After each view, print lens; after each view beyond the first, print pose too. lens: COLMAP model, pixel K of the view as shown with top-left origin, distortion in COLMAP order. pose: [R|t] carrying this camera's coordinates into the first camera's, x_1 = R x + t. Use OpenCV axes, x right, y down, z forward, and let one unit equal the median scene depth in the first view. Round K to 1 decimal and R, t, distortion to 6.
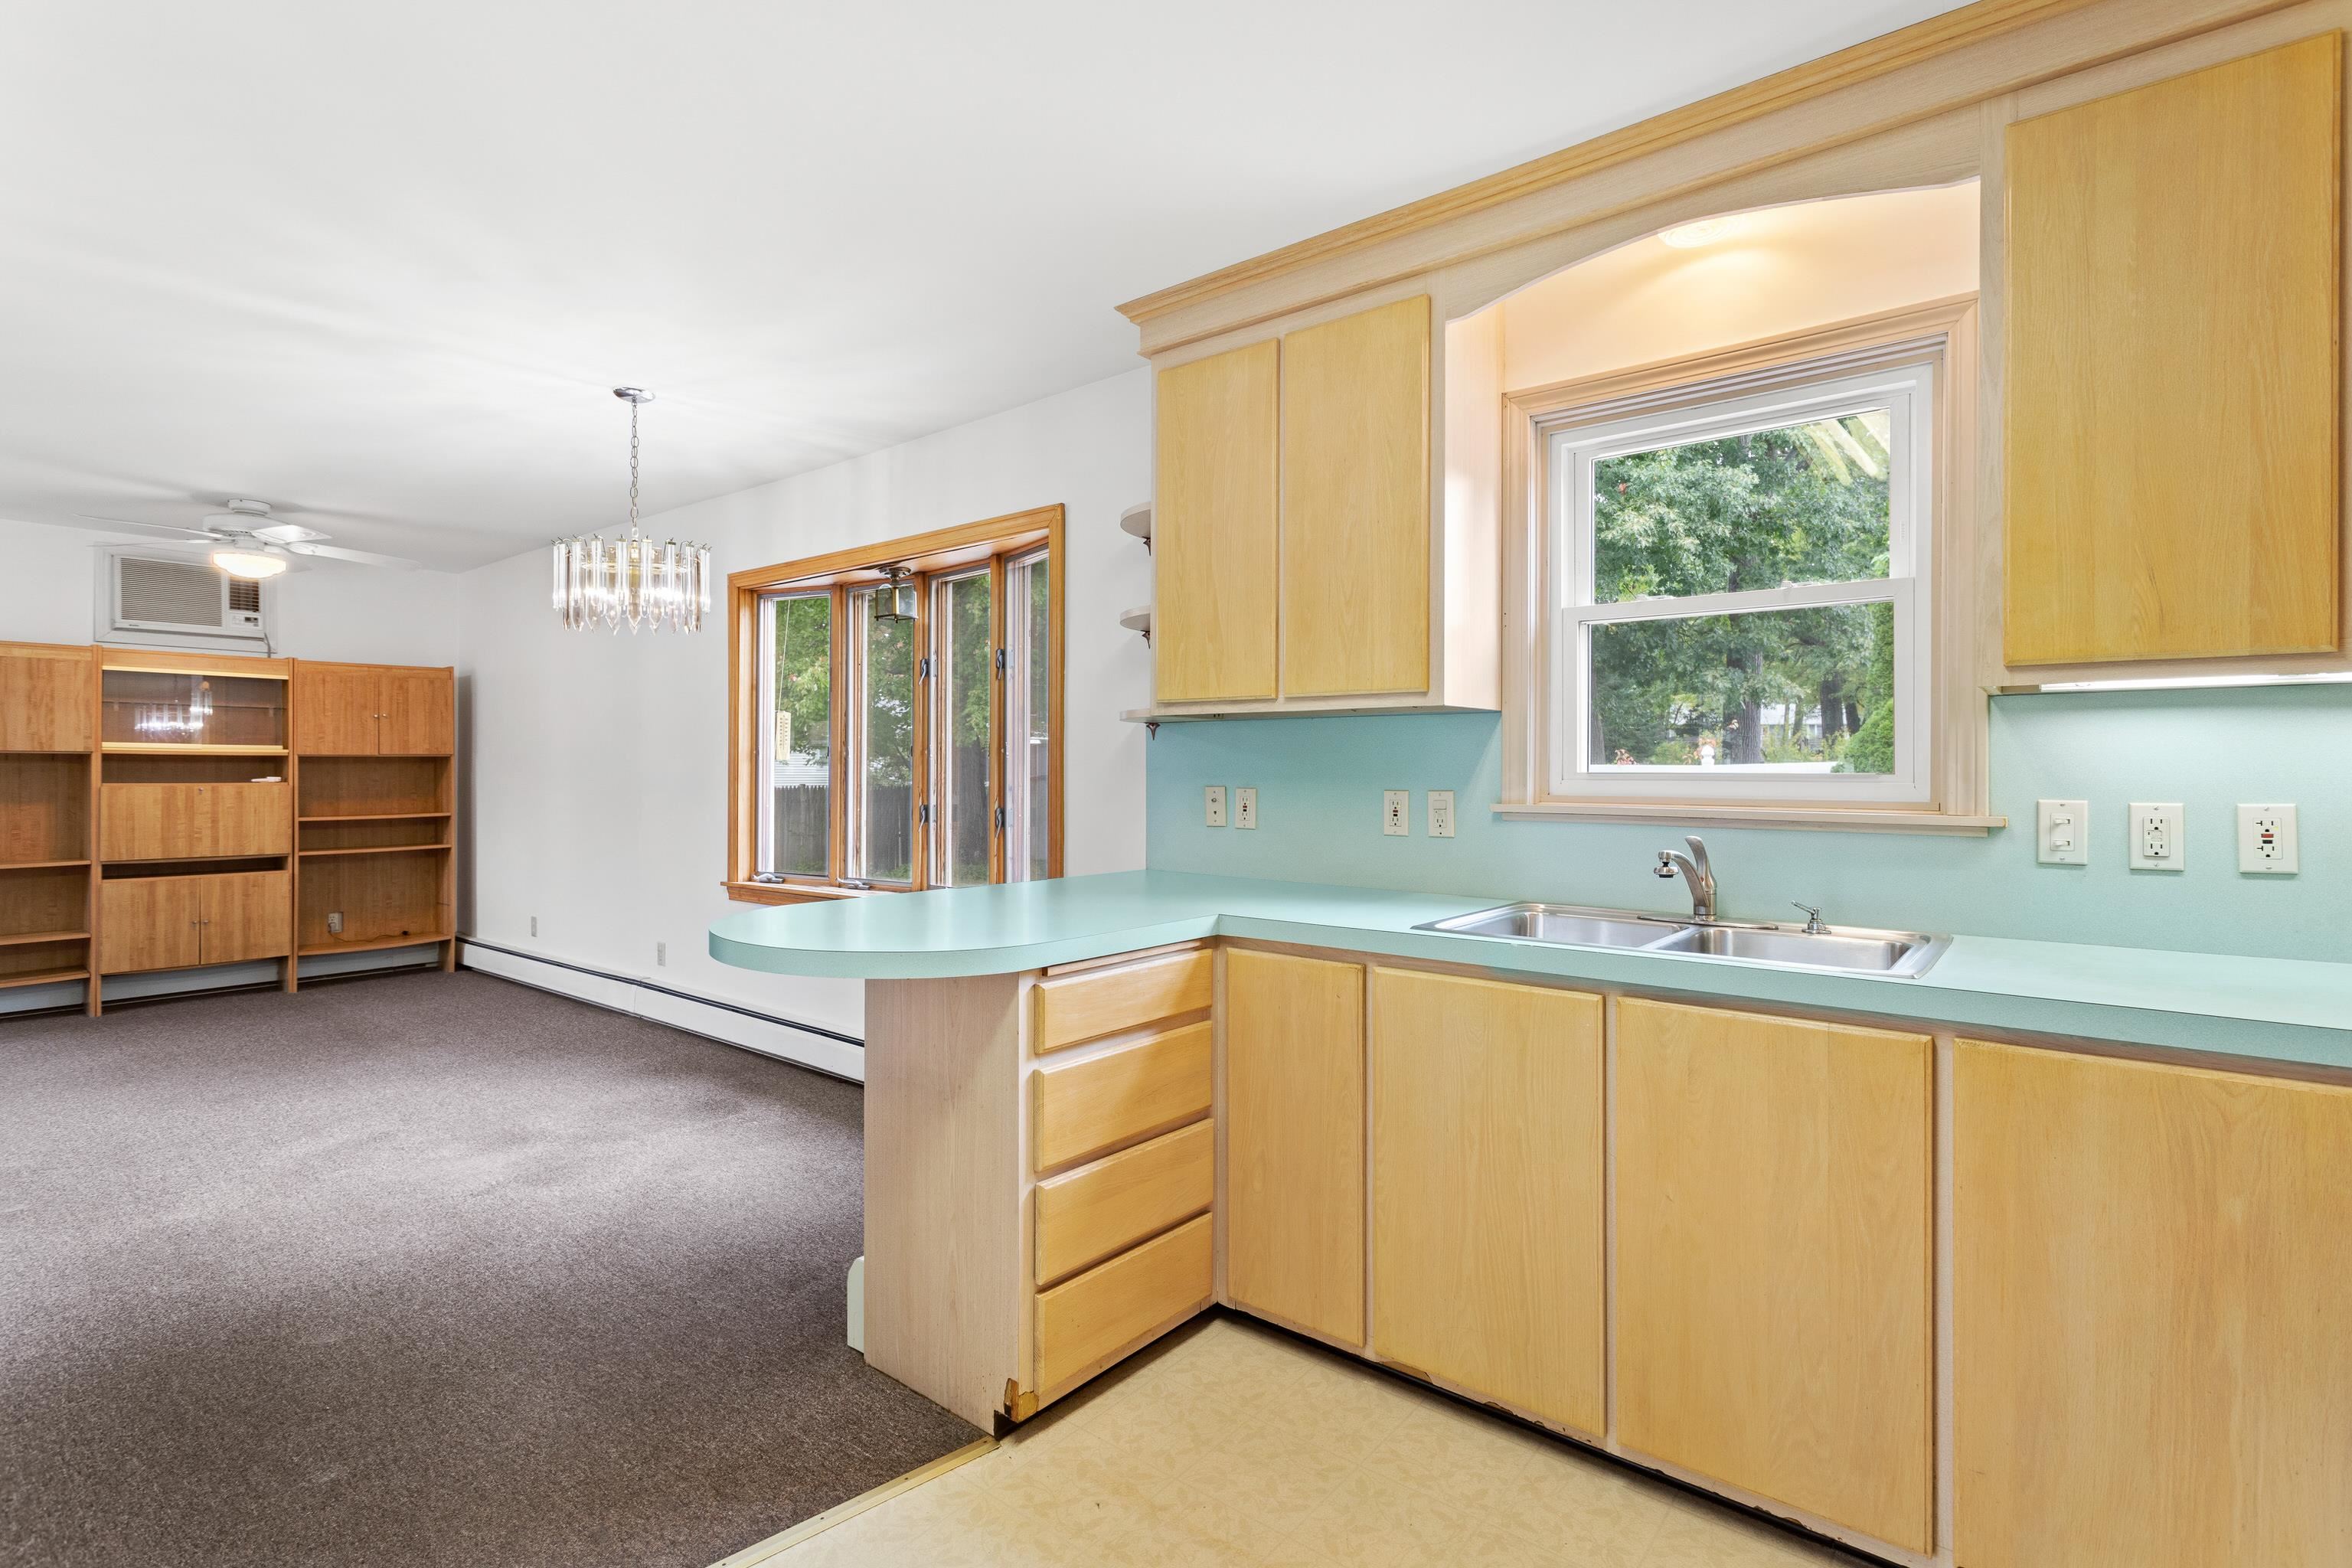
lens RADIAL K [[1110.0, 0, 1181.1], [0, 1110.0, 768.2], [0, 0, 1]] dist [0.001824, 0.000031]
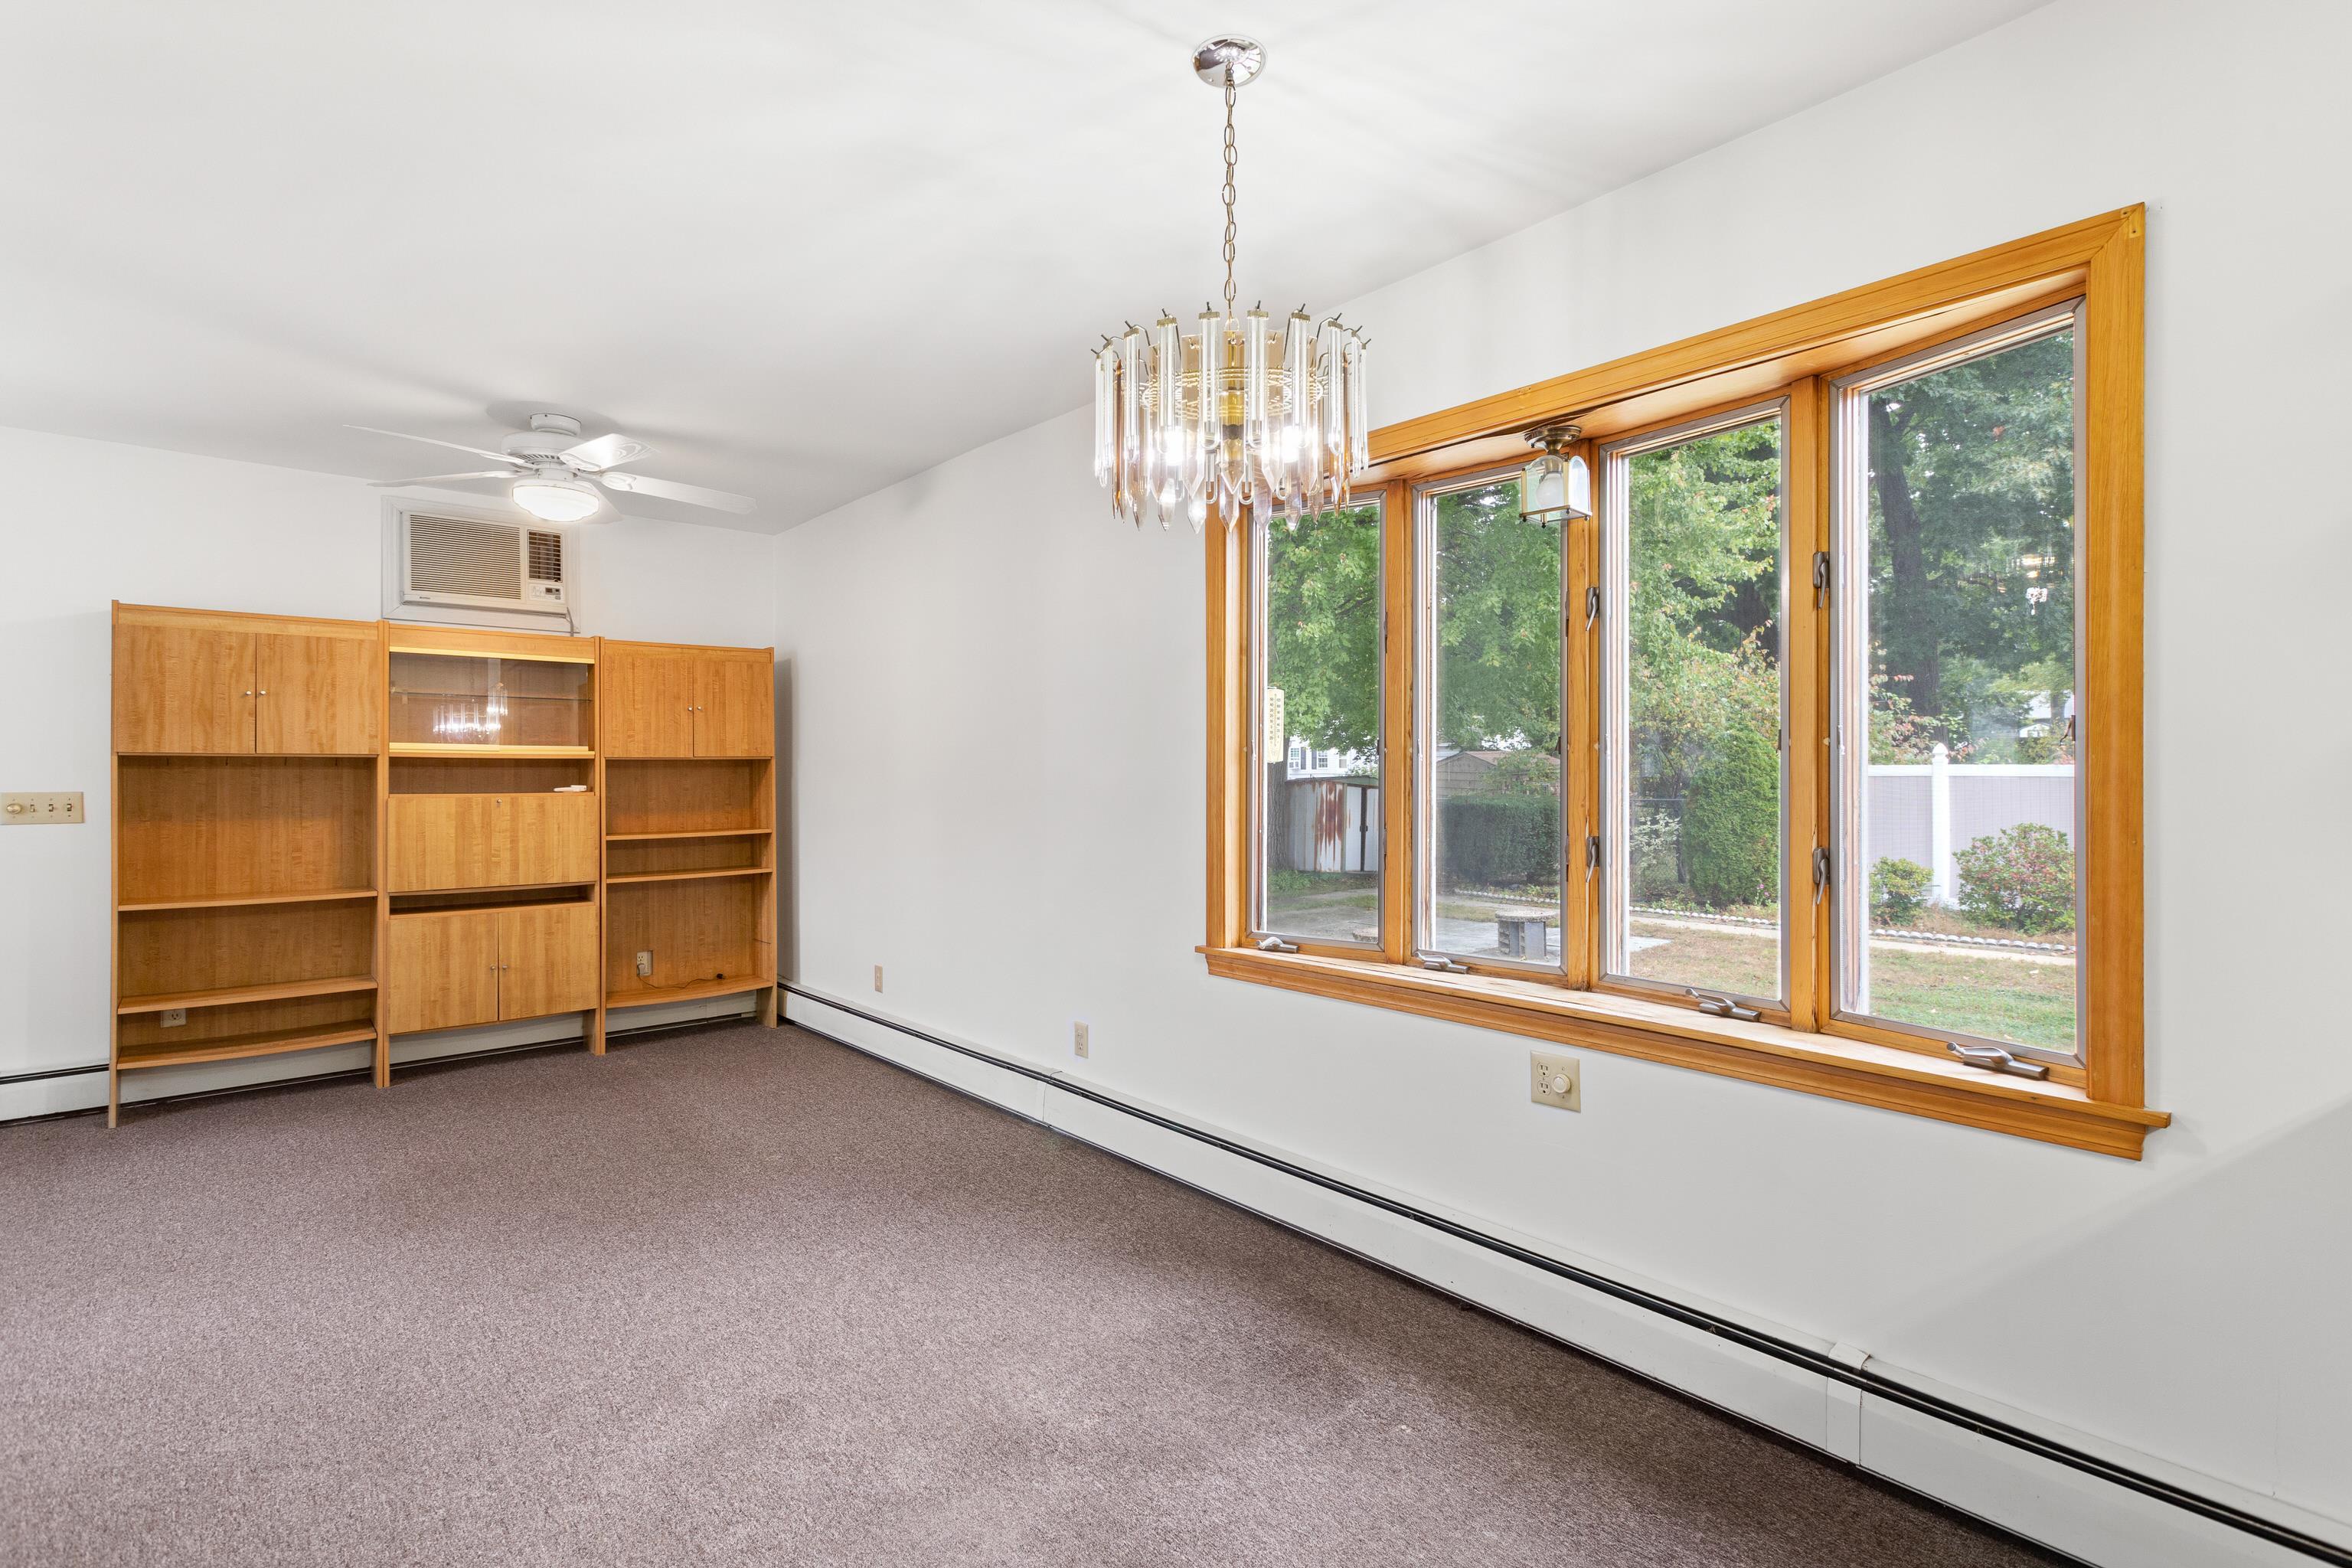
lens RADIAL K [[1109.3, 0, 1180.5], [0, 1109.3, 772.0], [0, 0, 1]] dist [0.004090, 0.000600]
pose [[0.985680, -0.002540, -0.168606, -0.274939], [0.002844, 0.999995, 0.001562, -0.002046], [0.168601, -0.002019, 0.985682, 0.307489]]
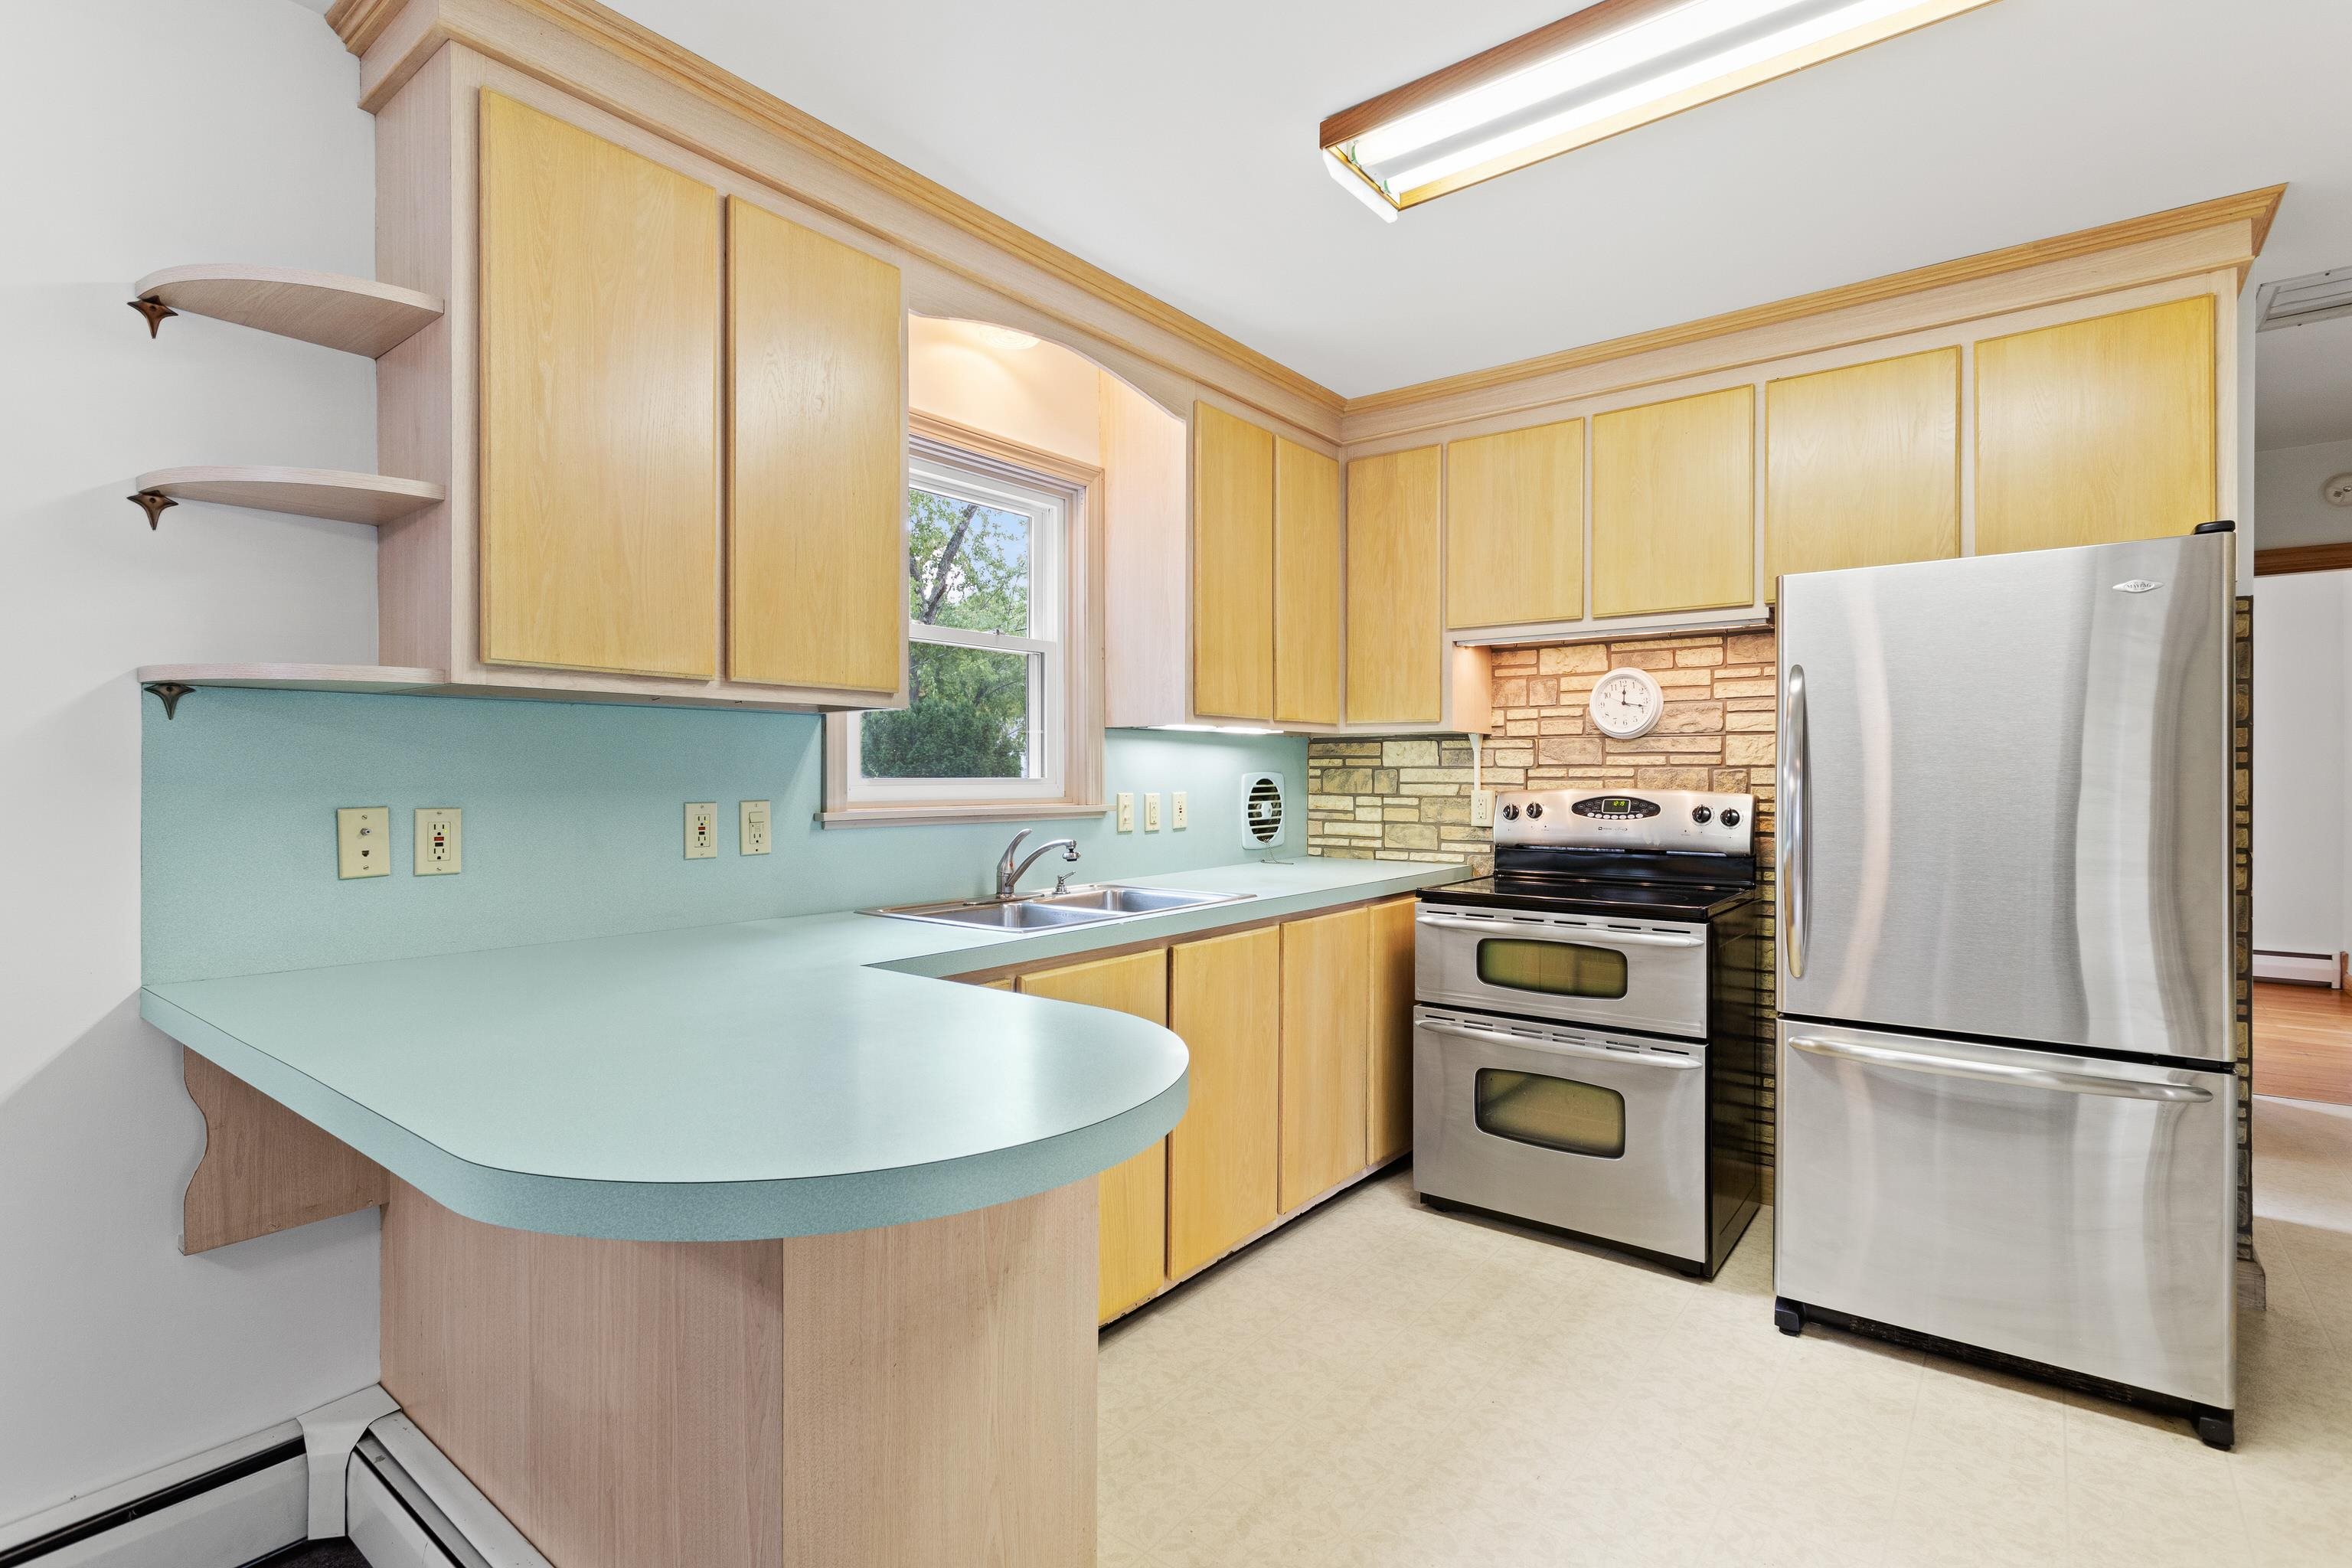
lens RADIAL K [[1122.7, 0, 1182.9], [0, 1122.7, 777.0], [0, 0, 1]] dist [0.001273, 0.001928]
pose [[-0.019473, -0.004570, 0.999800, -0.320123], [-0.000027, 0.999990, 0.004570, -0.001156], [-0.999810, 0.000062, -0.019473, 0.340182]]
